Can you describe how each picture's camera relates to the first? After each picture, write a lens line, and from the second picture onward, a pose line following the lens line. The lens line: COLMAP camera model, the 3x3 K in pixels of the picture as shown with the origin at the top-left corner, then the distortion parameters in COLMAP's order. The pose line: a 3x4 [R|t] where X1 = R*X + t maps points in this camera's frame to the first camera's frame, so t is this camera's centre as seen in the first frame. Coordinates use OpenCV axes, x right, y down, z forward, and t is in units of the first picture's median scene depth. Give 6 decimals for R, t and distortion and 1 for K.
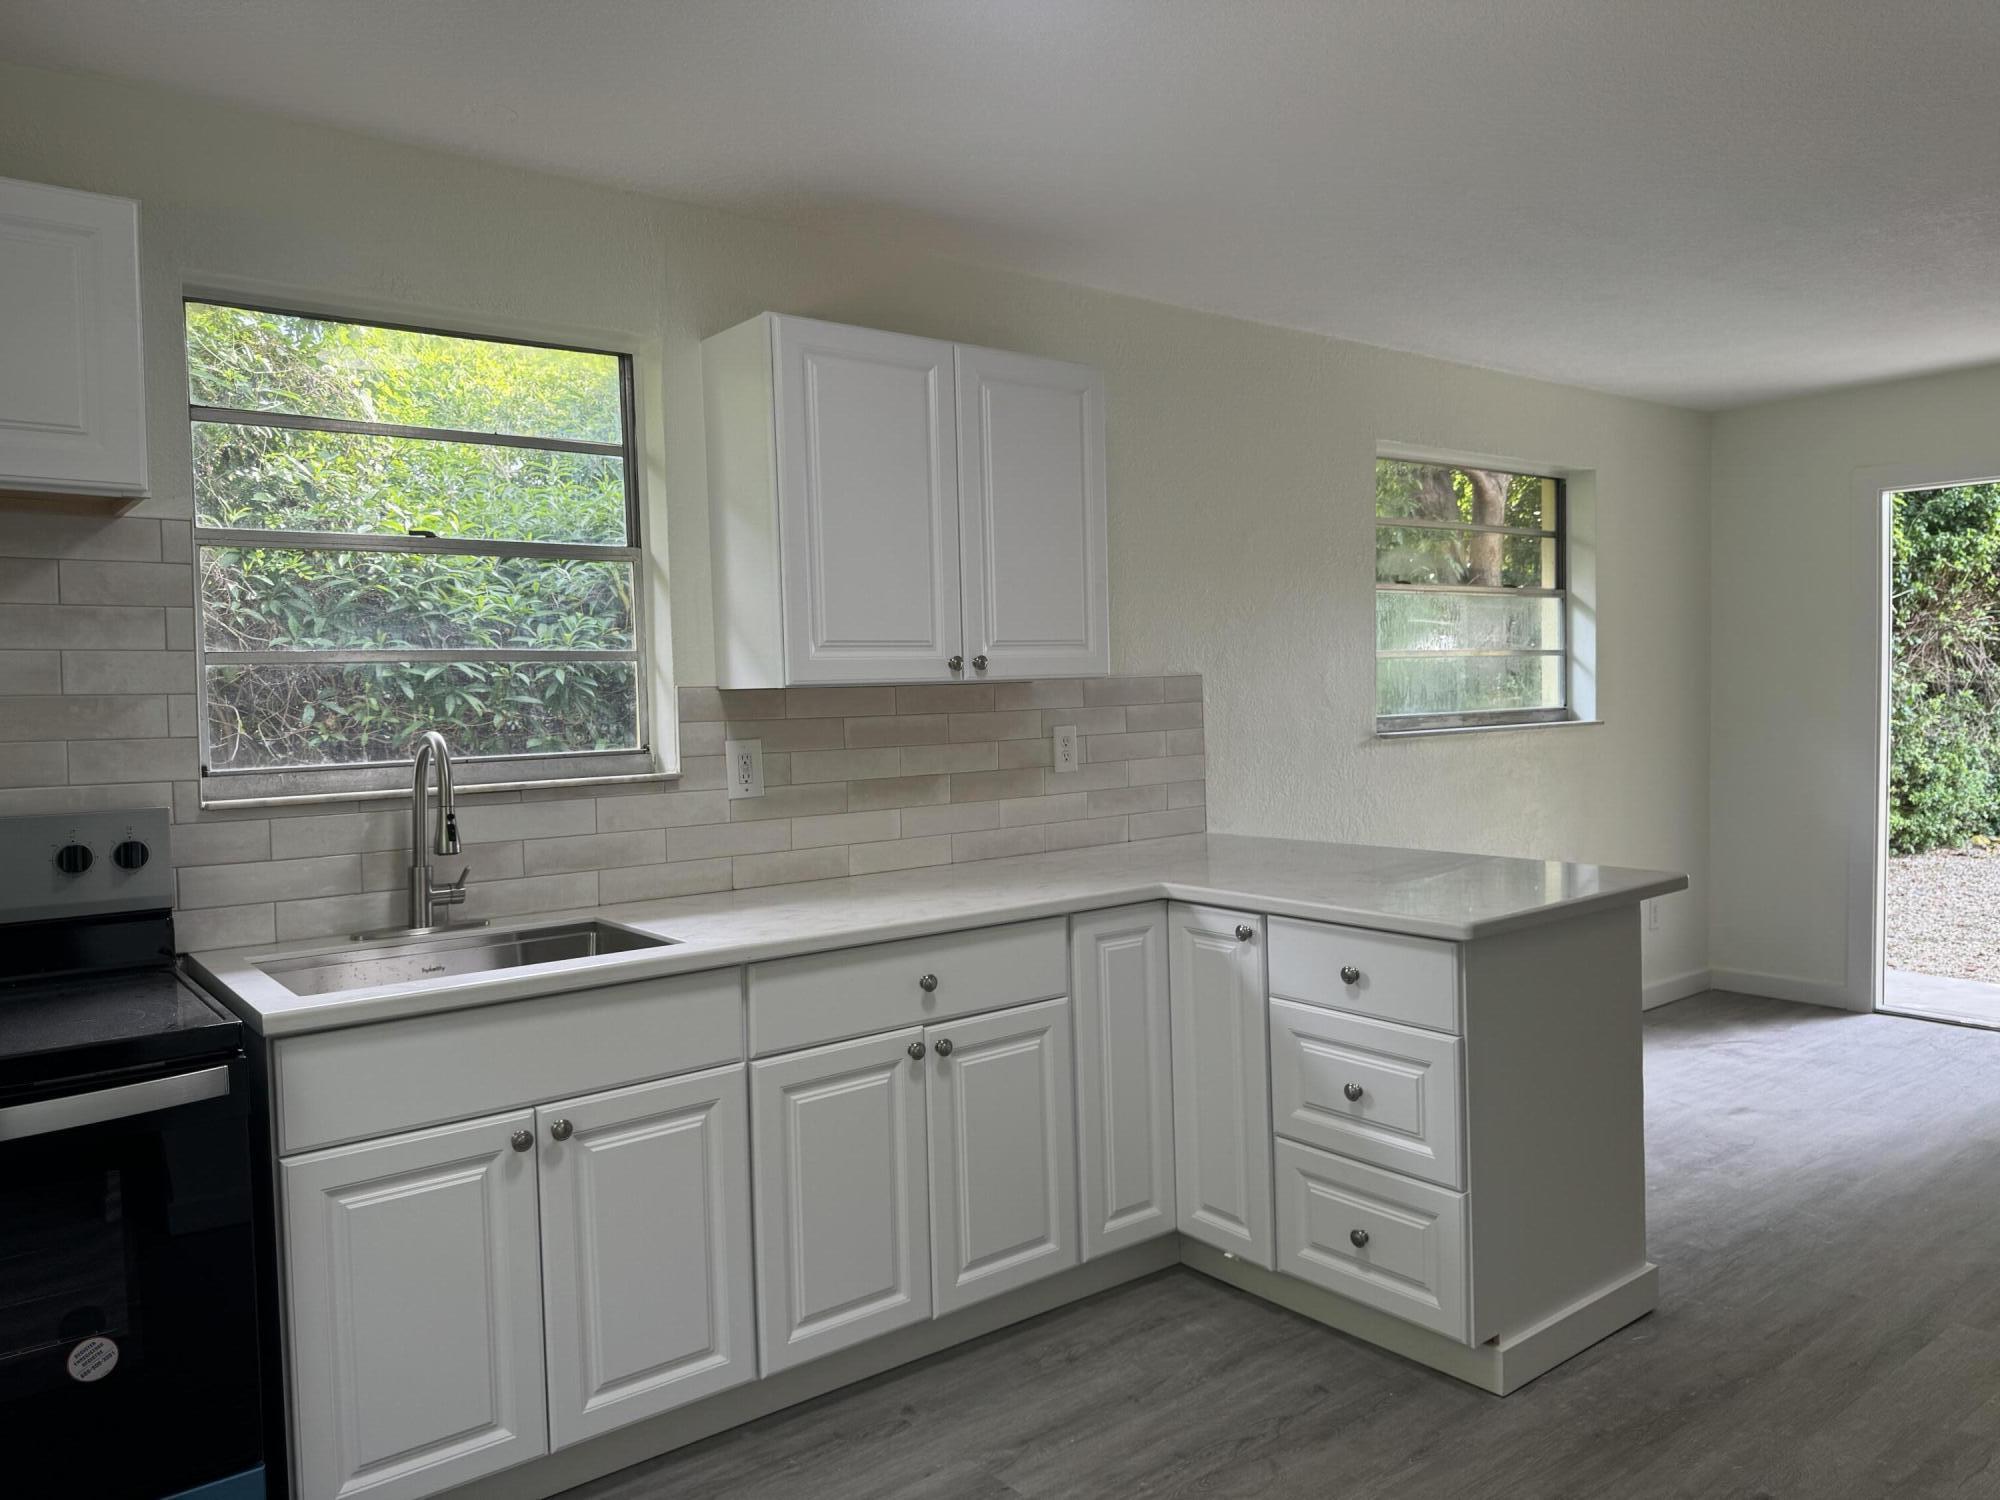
lens RADIAL K [[1415.5, 0, 1000.0], [0, 1415.5, 750.0], [0, 0, 1]] dist [0.056685, -0.072880]
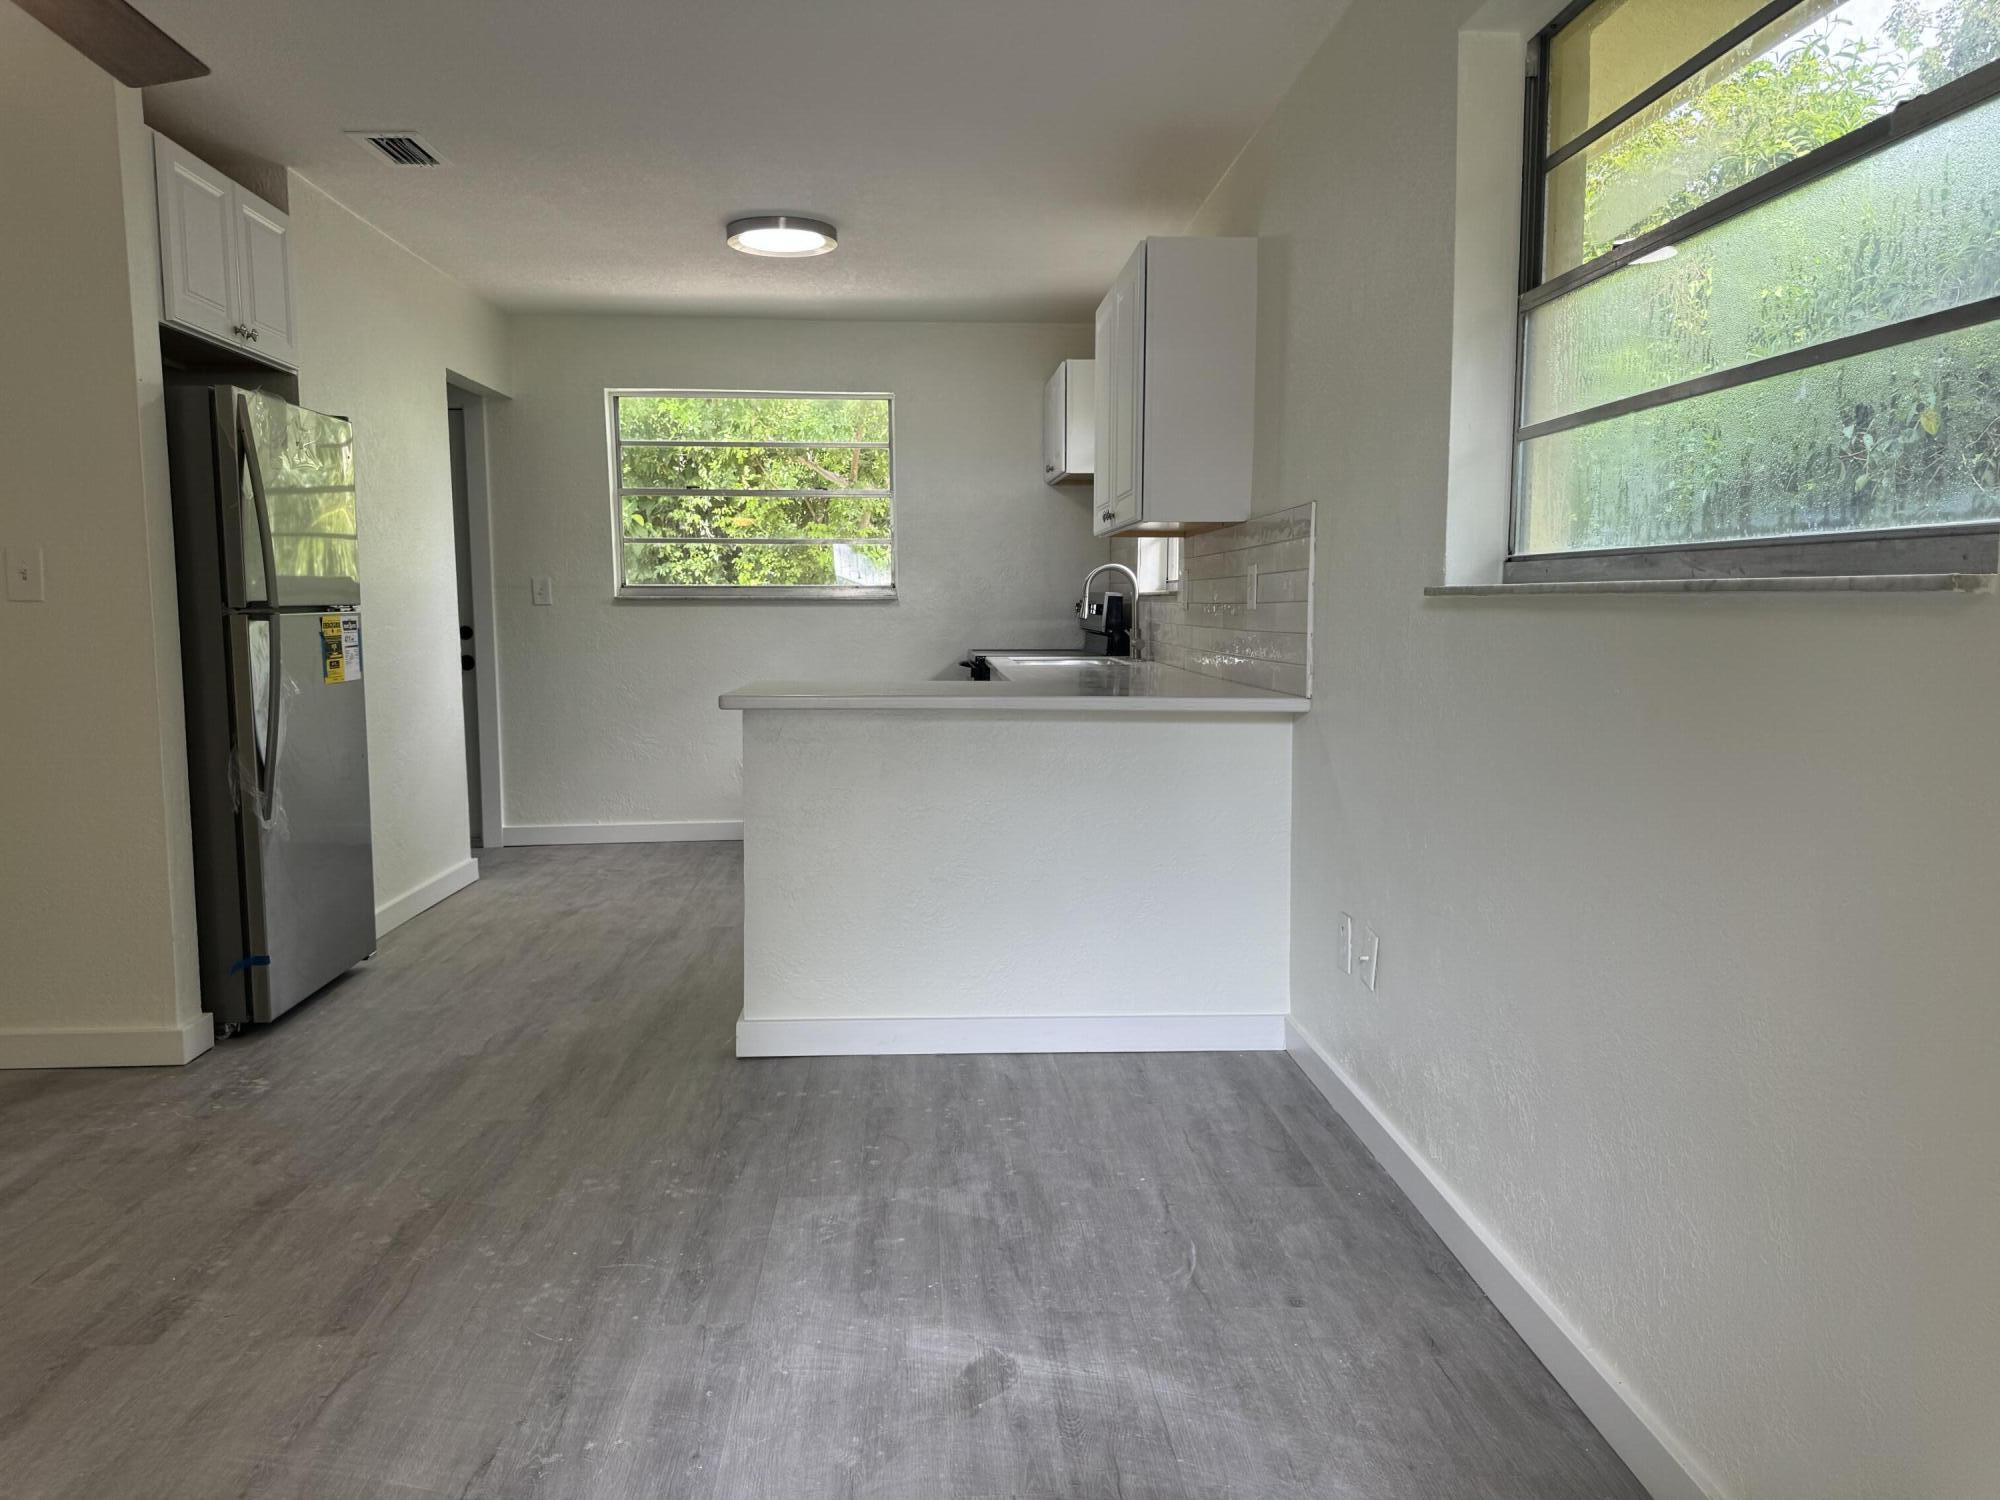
lens RADIAL K [[1415.5, 0, 1000.0], [0, 1415.5, 750.0], [0, 0, 1]] dist [0.056685, -0.072880]
pose [[-0.569480, 0.114791, -0.813951, 1.272676], [-0.020552, 0.987903, 0.153703, -0.045461], [0.821748, 0.104259, -0.560232, 1.826666]]
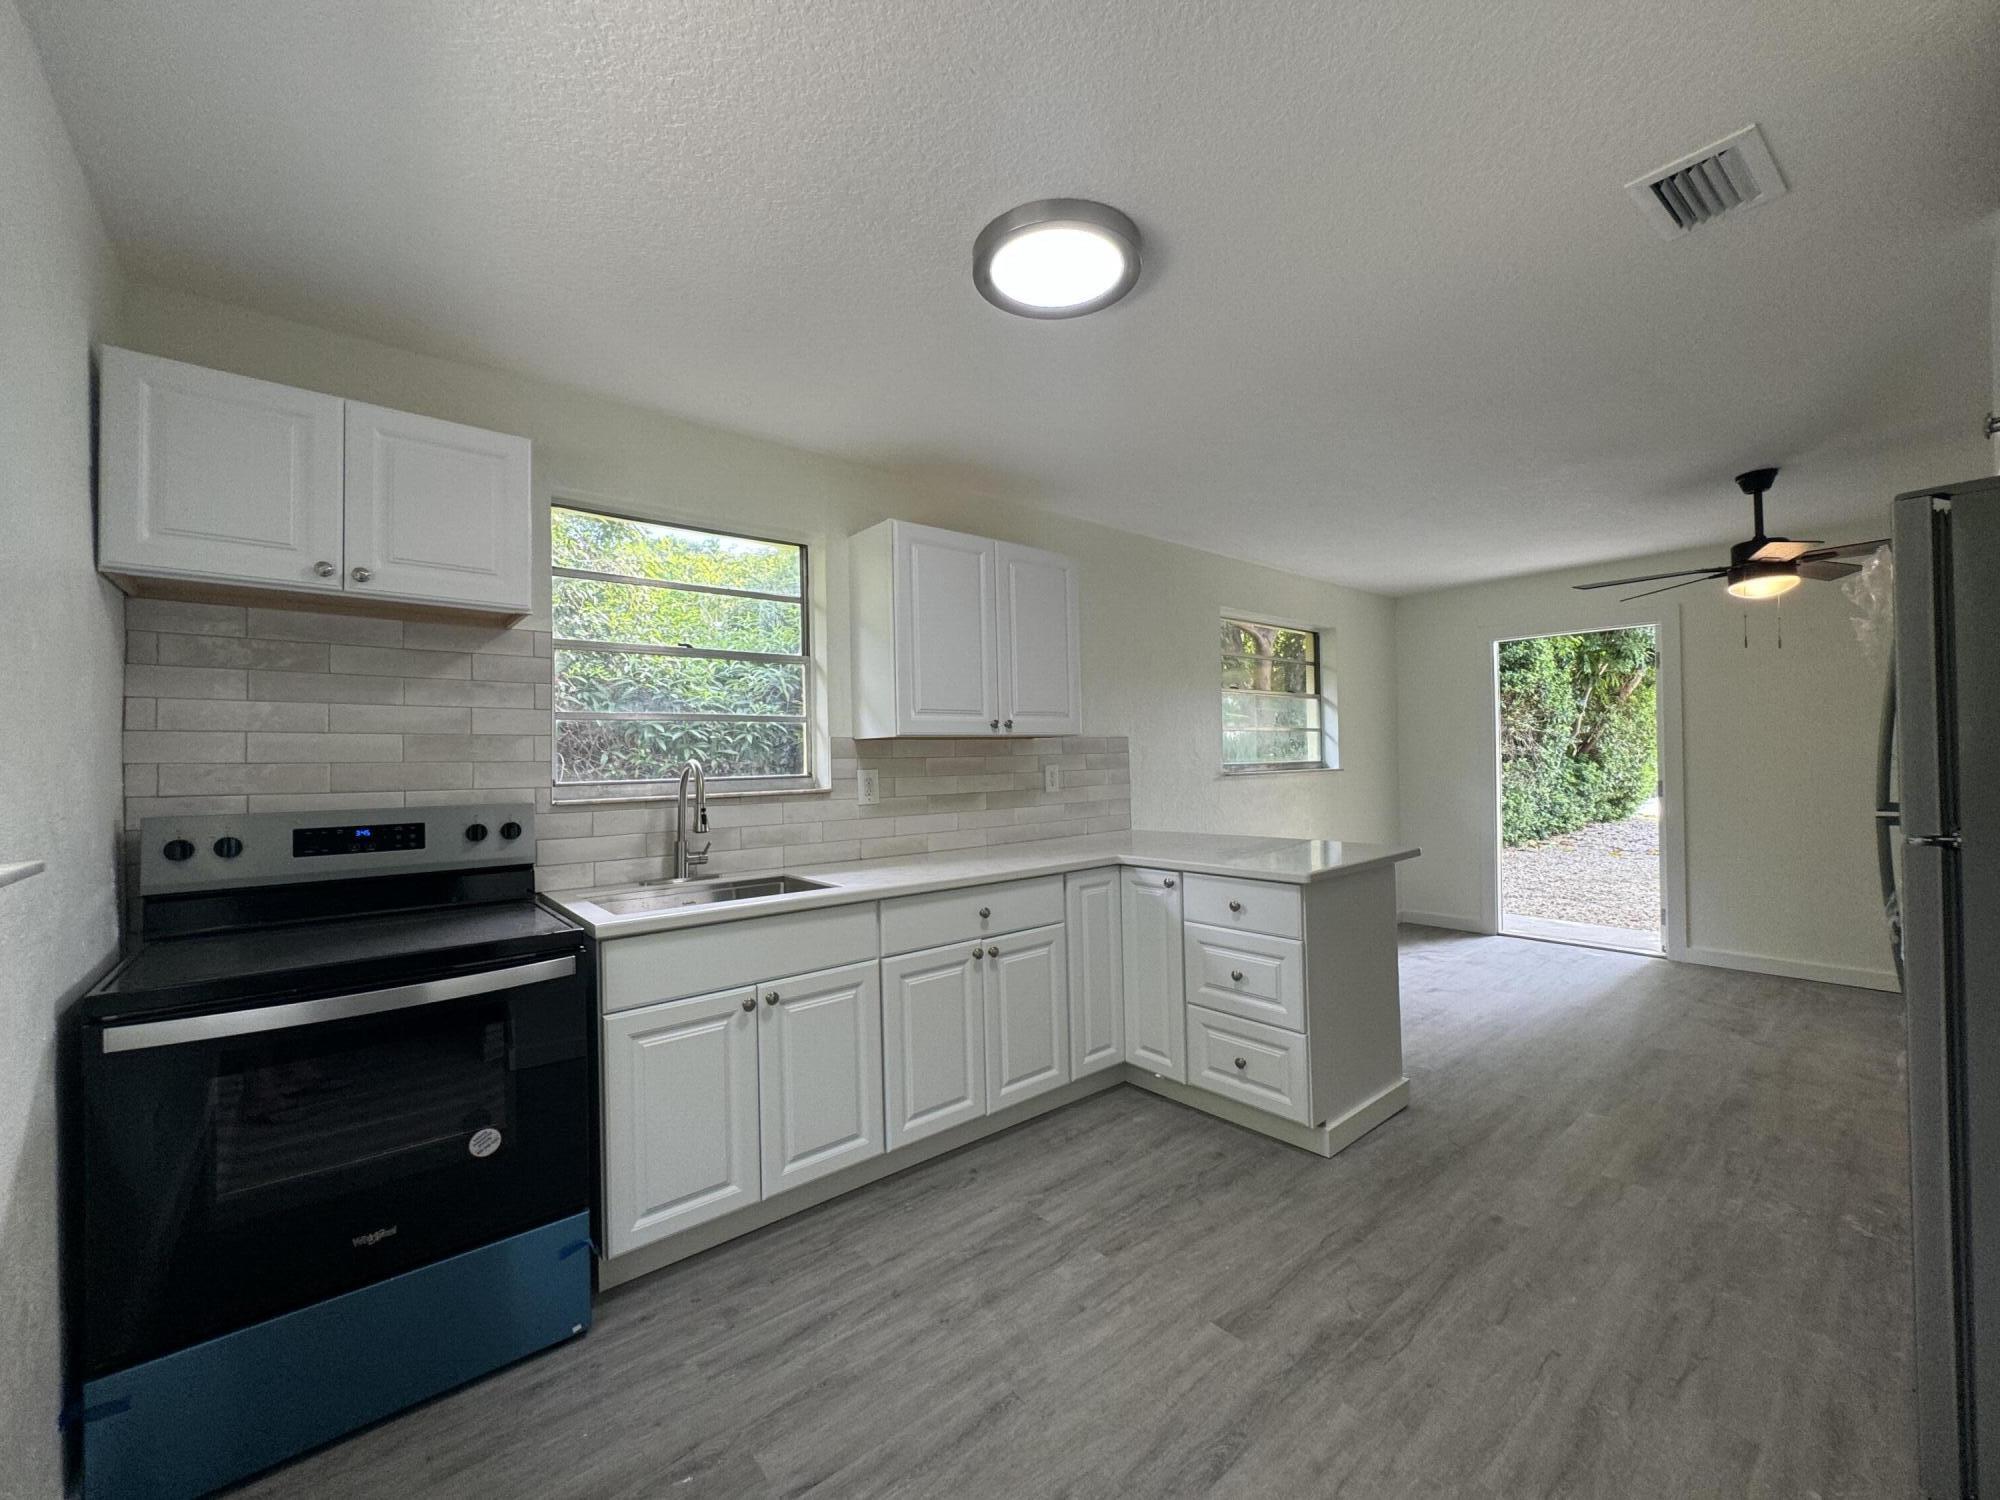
lens RADIAL K [[801.3, 0, 1000.6], [0, 801.3, 753.2], [0, 0, 1]] dist [0.001113, 0.000095]
pose [[0.999486, 0.003458, 0.031885, -0.058294], [-0.001751, 0.998571, -0.053415, 0.026011], [-0.032025, 0.053332, 0.998063, 0.043892]]
